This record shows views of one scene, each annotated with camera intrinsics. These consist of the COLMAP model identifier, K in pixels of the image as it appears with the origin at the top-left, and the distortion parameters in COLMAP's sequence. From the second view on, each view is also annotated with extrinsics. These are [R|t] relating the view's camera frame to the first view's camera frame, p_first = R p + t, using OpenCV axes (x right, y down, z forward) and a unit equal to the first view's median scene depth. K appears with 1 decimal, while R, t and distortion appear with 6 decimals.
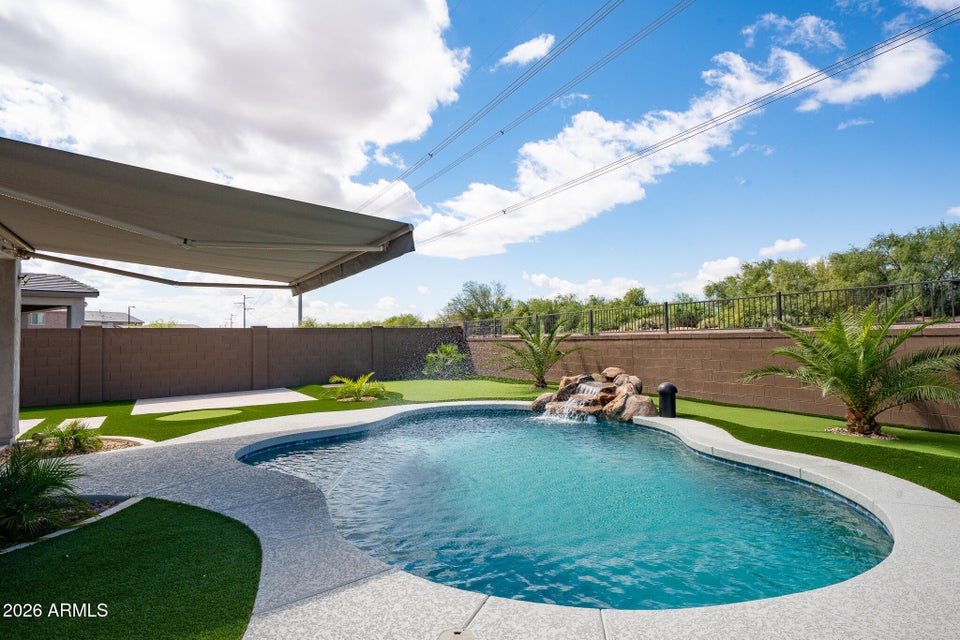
lens RADIAL K [[523.1, 0, 451.7], [0, 523.1, 284.8], [0, 0, 1]] dist [-0.013644, 0.006352]
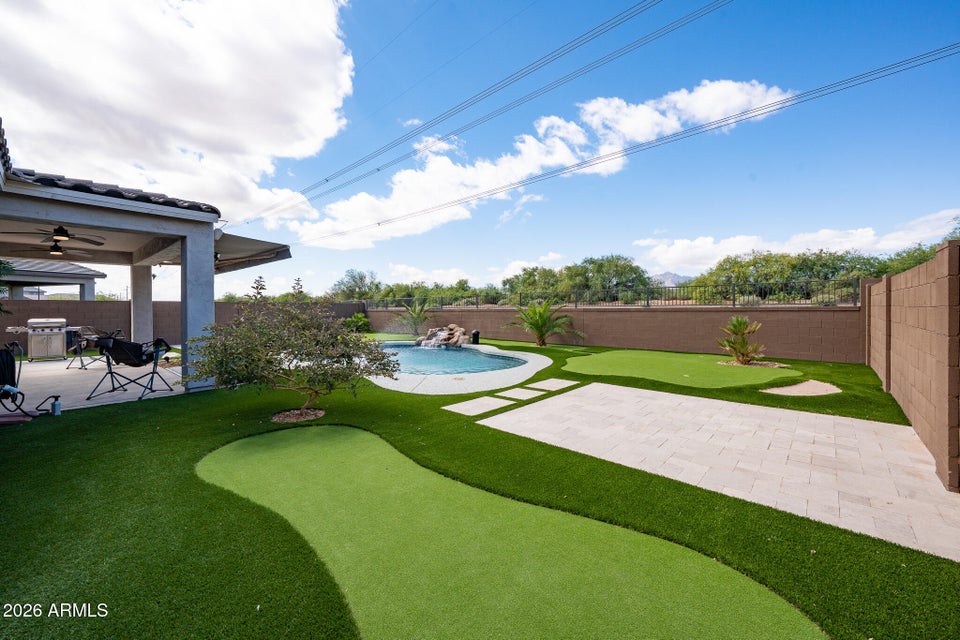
lens RADIAL K [[387.8, 0, 470.8], [0, 387.8, 305.8], [0, 0, 1]] dist [-0.018747, 0.001703]
pose [[0.934849, 0.013845, 0.354776, -0.049676], [-0.046040, 0.995530, 0.082469, -0.013568], [-0.352048, -0.093430, 0.931307, -0.131471]]
